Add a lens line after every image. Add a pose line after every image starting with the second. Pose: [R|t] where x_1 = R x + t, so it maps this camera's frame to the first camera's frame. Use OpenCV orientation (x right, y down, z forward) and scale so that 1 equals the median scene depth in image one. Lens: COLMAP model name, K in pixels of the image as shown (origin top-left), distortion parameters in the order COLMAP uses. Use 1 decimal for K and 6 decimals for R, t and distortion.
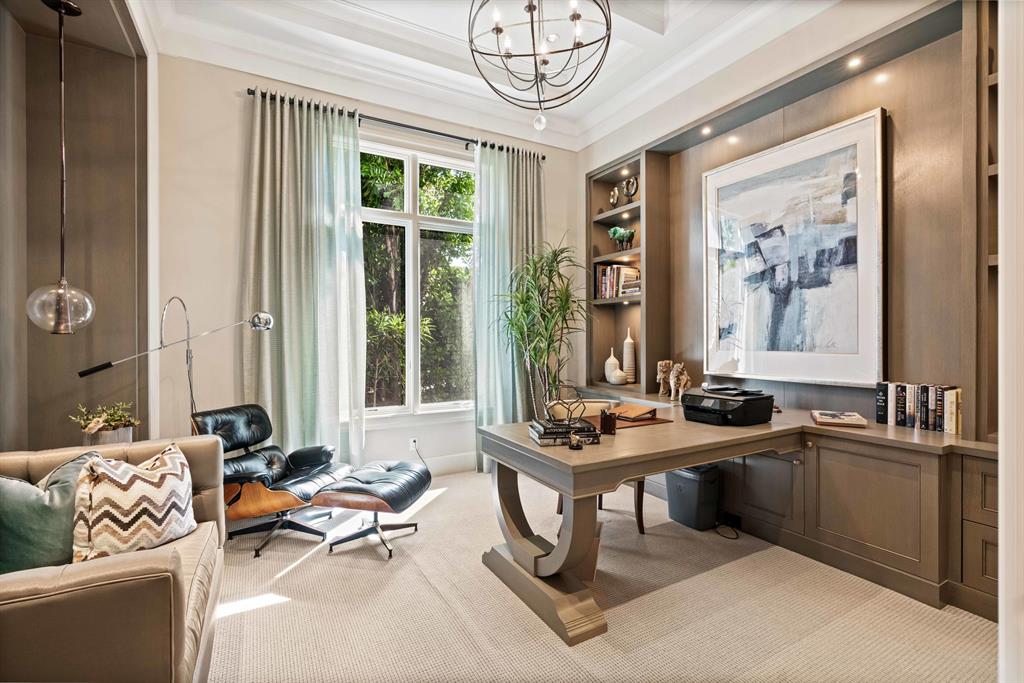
lens RADIAL K [[453.7, 0, 512.0], [0, 453.7, 341.5], [0, 0, 1]] dist [-0.016489, 0.000089]
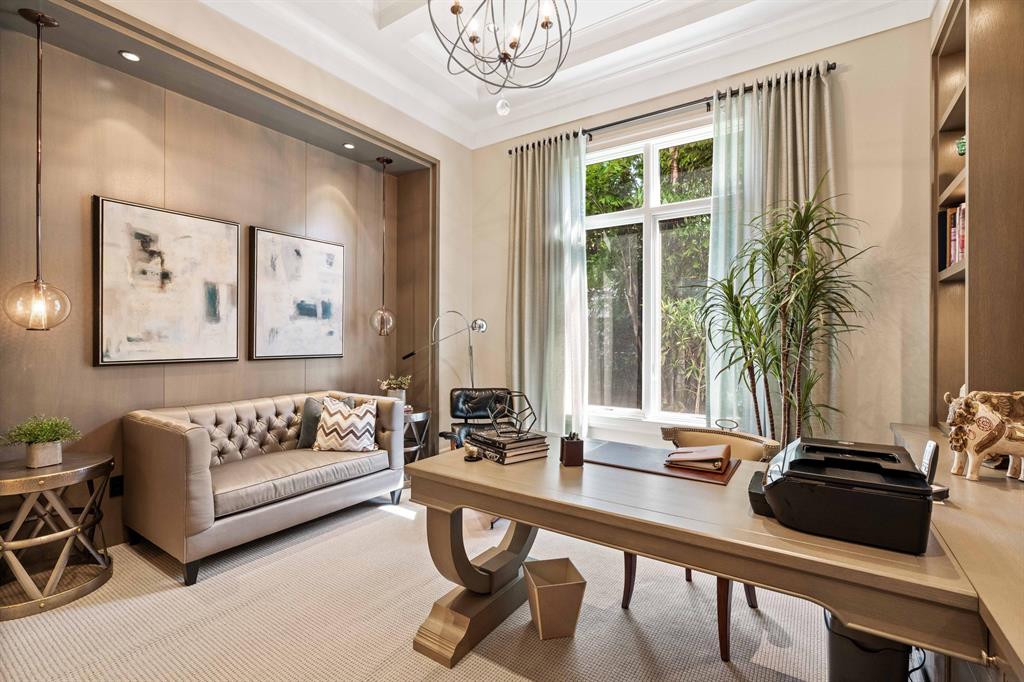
lens RADIAL K [[453.7, 0, 512.0], [0, 453.7, 341.0], [0, 0, 1]] dist [-0.016489, 0.000089]
pose [[0.454571, 0.009775, -0.890657, 0.557070], [-0.013587, 0.999900, 0.004039, -0.004910], [0.890607, 0.010265, 0.454659, 0.369122]]
